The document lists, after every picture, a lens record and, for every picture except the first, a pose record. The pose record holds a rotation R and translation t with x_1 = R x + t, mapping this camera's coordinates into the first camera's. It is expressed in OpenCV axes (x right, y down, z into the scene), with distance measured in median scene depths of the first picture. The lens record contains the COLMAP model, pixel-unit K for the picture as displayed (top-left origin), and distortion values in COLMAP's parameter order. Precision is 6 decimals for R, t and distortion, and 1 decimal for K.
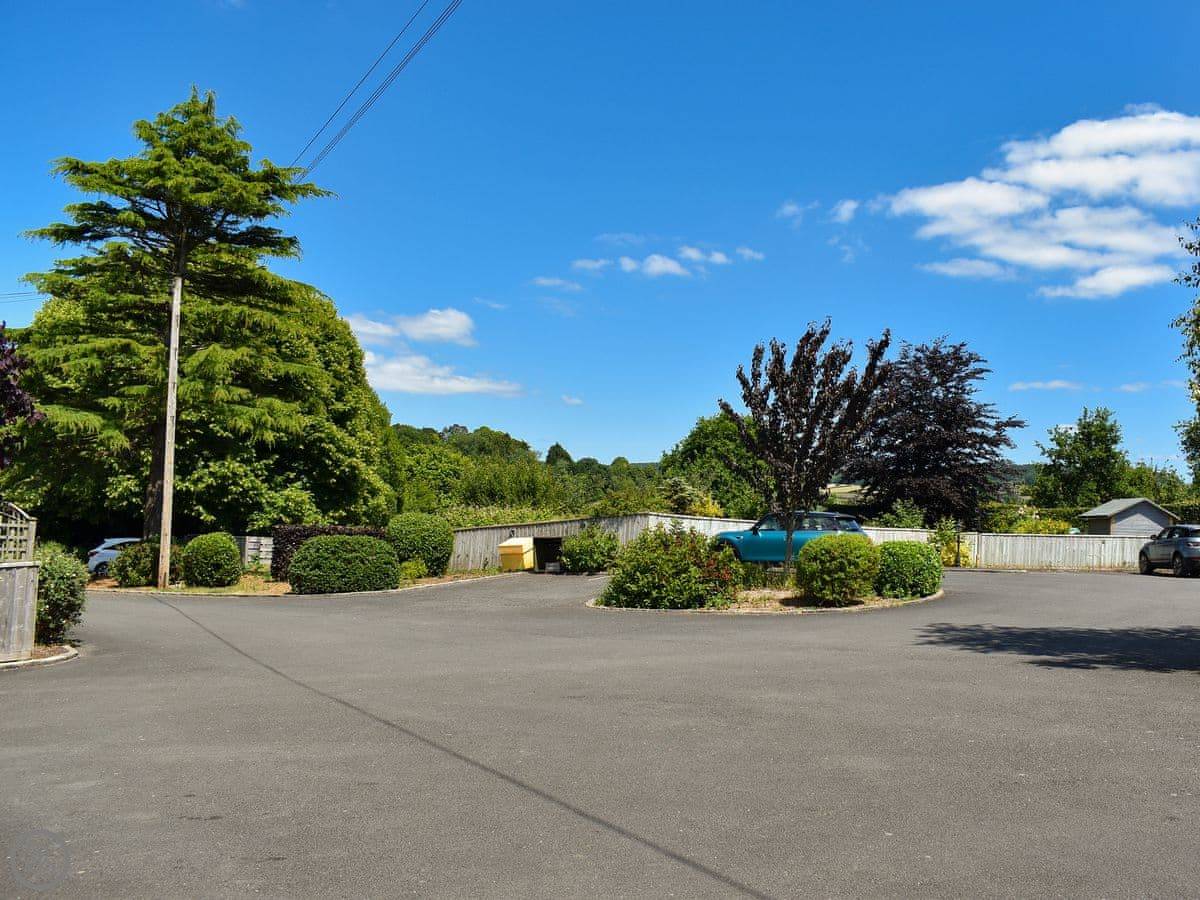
lens RADIAL K [[1122.5, 0, 600.0], [0, 1122.5, 450.0], [0, 0, 1]] dist [0.002253, -0.016499]
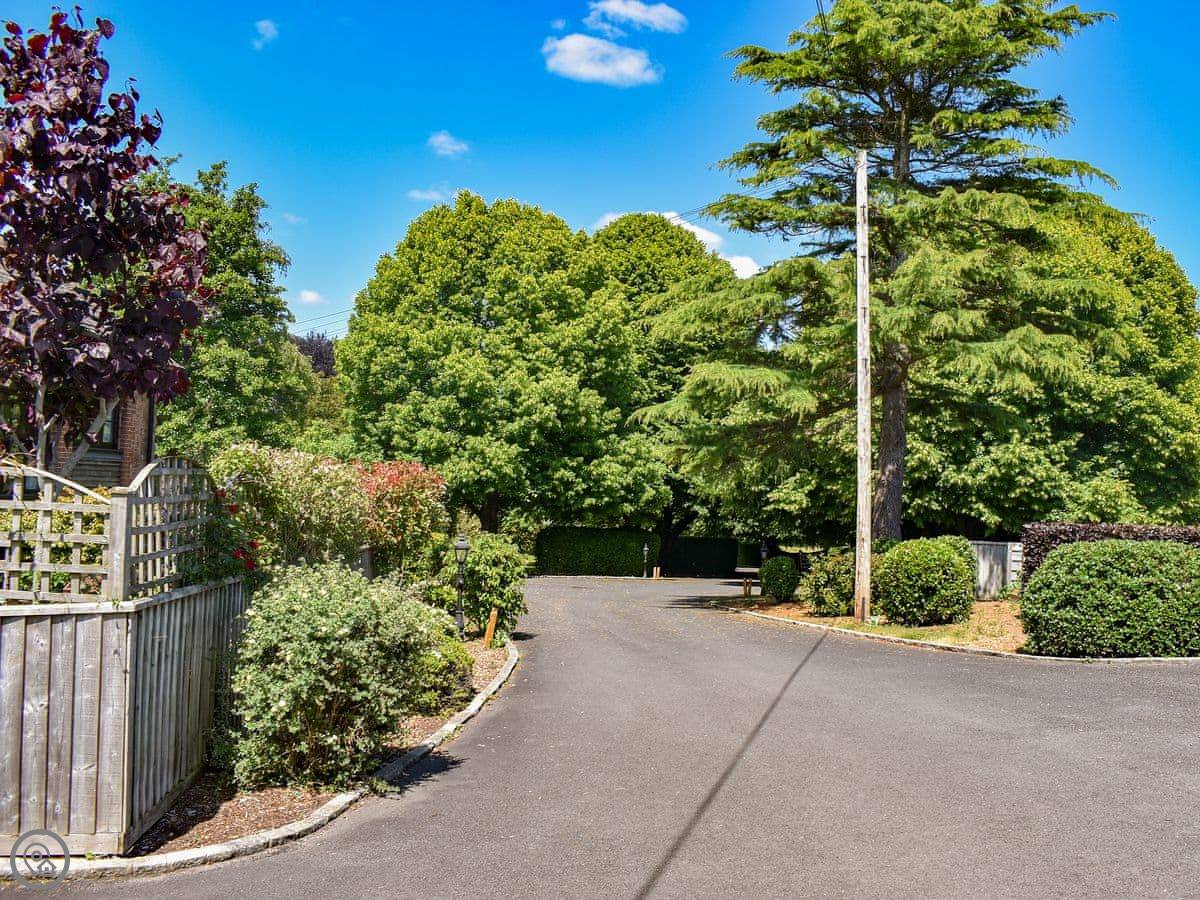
lens RADIAL K [[1135.1, 0, 600.0], [0, 1135.1, 450.0], [0, 0, 1]] dist [-0.098986, -0.007683]
pose [[0.746569, -0.049958, -0.663430, -0.037172], [0.045986, 0.998667, -0.023455, 0.018983], [0.663717, -0.012998, 0.747871, 0.245500]]
